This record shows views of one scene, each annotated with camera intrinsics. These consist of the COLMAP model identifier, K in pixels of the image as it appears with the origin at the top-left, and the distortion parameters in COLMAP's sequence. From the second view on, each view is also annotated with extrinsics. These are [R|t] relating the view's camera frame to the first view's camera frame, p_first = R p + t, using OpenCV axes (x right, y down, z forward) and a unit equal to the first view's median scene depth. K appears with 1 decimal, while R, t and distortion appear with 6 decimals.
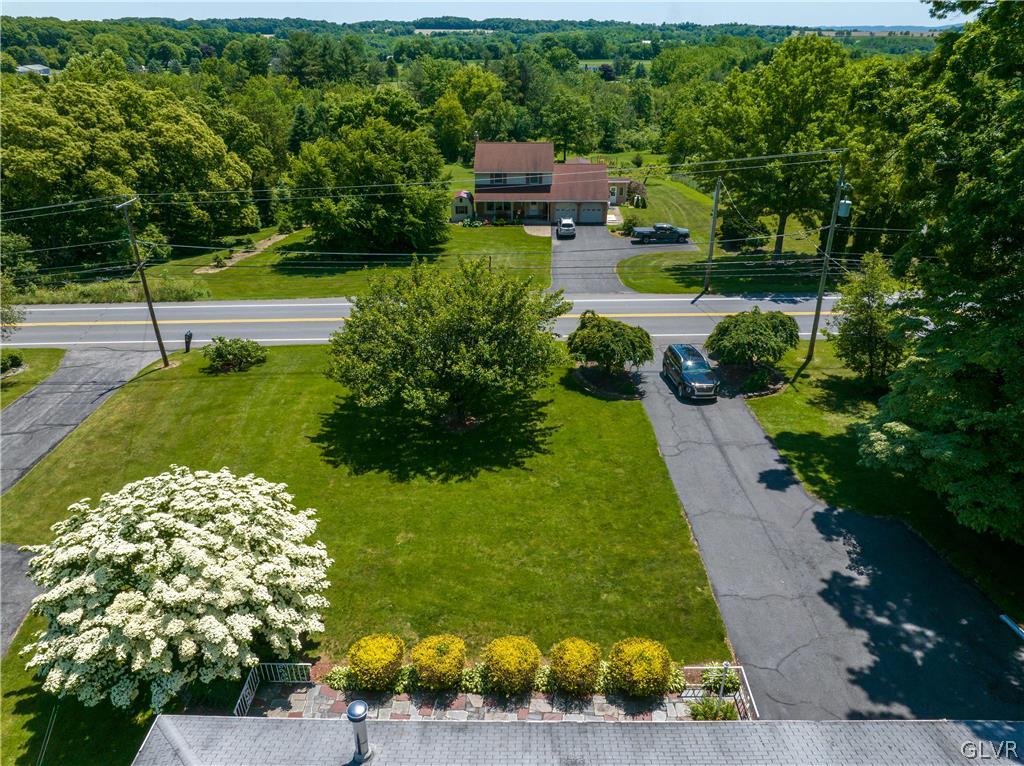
lens RADIAL K [[718.3, 0, 512.0], [0, 718.3, 383.0], [0, 0, 1]] dist [-0.064383, 0.033158]
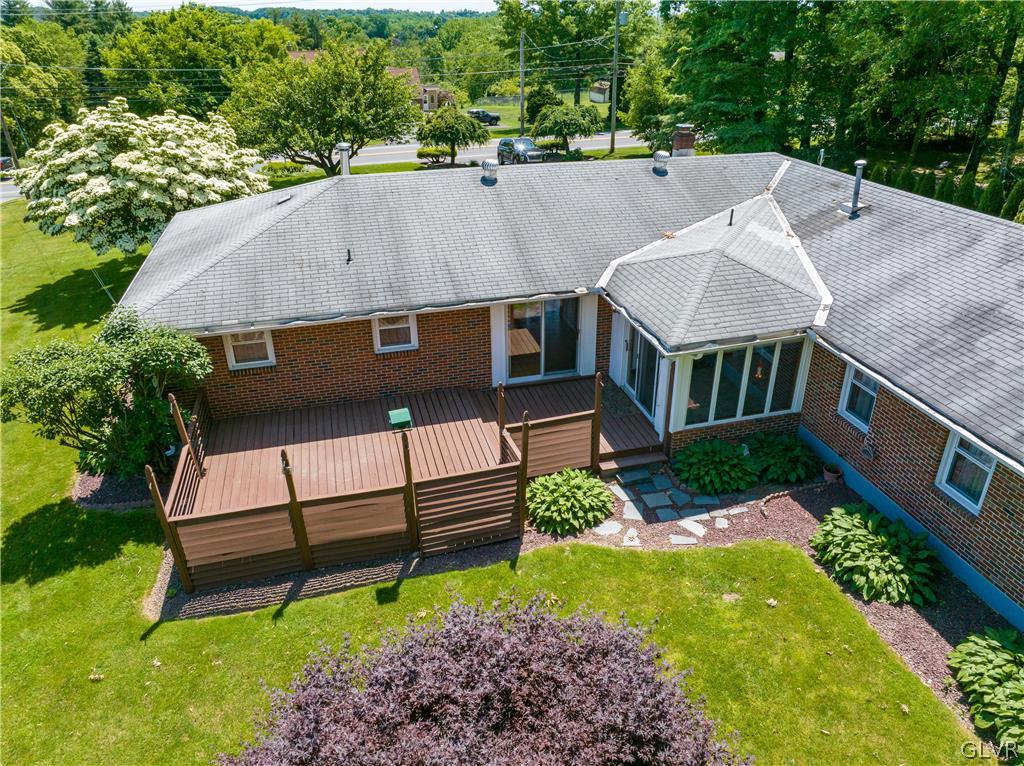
lens RADIAL K [[718.3, 0, 512.0], [0, 718.3, 383.0], [0, 0, 1]] dist [-0.064383, 0.033158]
pose [[0.961938, -0.123662, 0.243687, -0.054504], [0.120635, 0.992320, 0.027370, 0.168327], [-0.245200, 0.003069, 0.969468, -0.083866]]
